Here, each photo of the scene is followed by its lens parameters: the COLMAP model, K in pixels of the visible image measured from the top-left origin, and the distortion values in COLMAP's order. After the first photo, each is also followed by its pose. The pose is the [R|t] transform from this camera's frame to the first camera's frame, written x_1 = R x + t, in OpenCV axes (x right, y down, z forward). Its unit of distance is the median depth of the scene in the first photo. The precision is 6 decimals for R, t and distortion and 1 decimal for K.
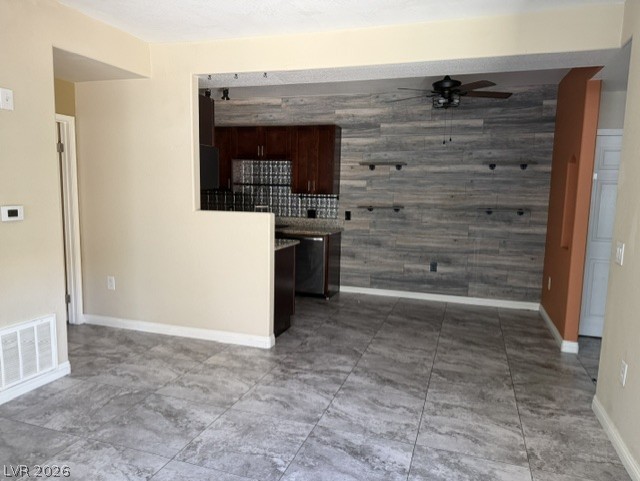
lens RADIAL K [[452.0, 0, 317.1], [0, 452.0, 242.9], [0, 0, 1]] dist [0.060768, -0.075283]
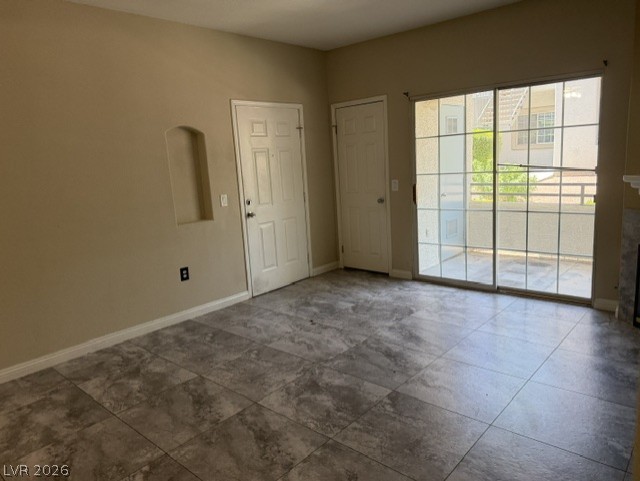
lens RADIAL K [[452.0, 0, 314.8], [0, 452.0, 233.3], [0, 0, 1]] dist [0.060768, -0.075283]
pose [[-0.914488, -0.033275, 0.403243, -0.474519], [0.090193, 0.954772, 0.283328, -0.130044], [-0.394434, 0.295470, -0.870126, 0.956165]]
